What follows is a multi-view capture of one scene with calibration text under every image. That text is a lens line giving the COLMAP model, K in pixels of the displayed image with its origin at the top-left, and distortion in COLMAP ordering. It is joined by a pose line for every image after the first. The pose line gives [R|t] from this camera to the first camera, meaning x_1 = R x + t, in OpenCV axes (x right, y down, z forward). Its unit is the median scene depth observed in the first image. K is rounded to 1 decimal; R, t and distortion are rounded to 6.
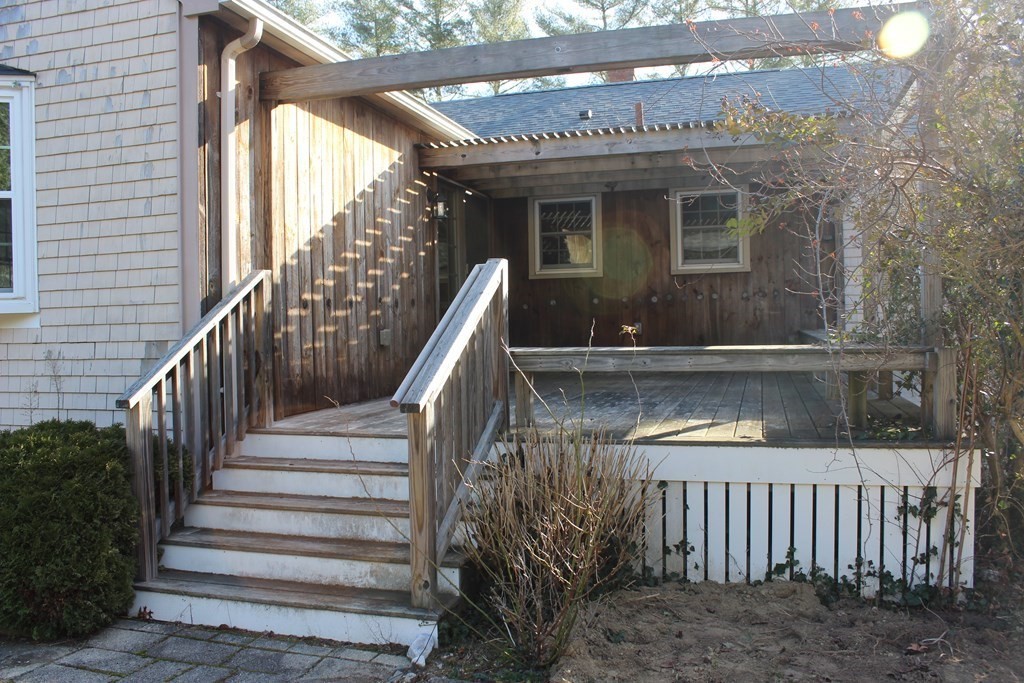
lens RADIAL K [[866.5, 0, 512.0], [0, 866.5, 345.9], [0, 0, 1]] dist [-0.173426, 0.163255]
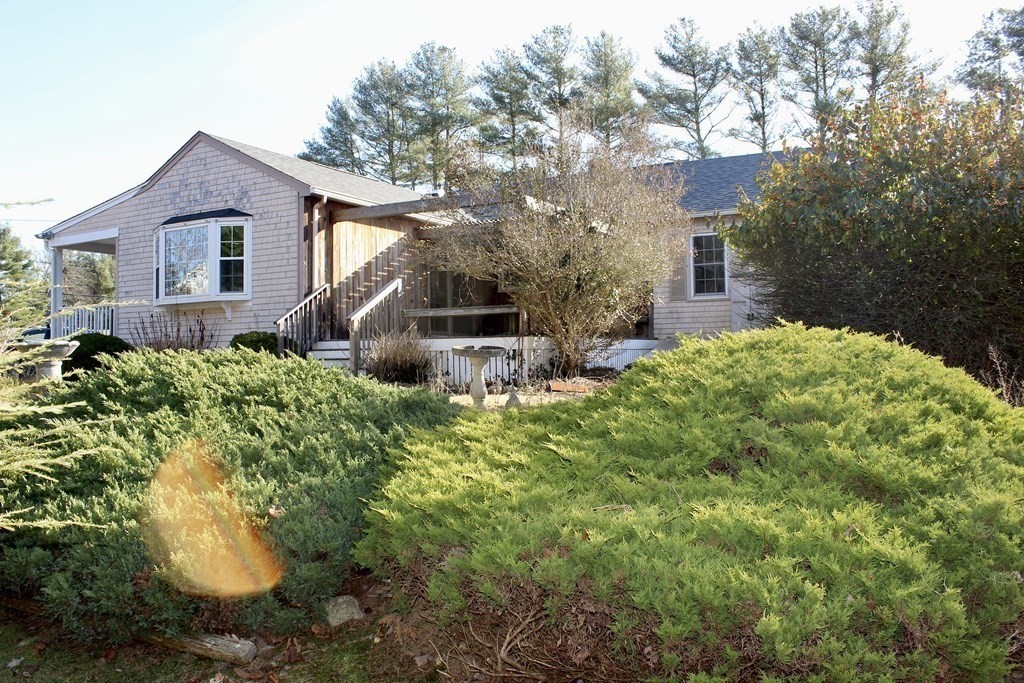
lens RADIAL K [[866.5, 0, 512.0], [0, 866.5, 345.9], [0, 0, 1]] dist [-0.173426, 0.163255]
pose [[0.977371, 0.003202, -0.211508, 0.924178], [-0.010893, 0.999321, -0.035206, 0.213409], [0.211252, 0.036714, 0.976742, -1.666168]]
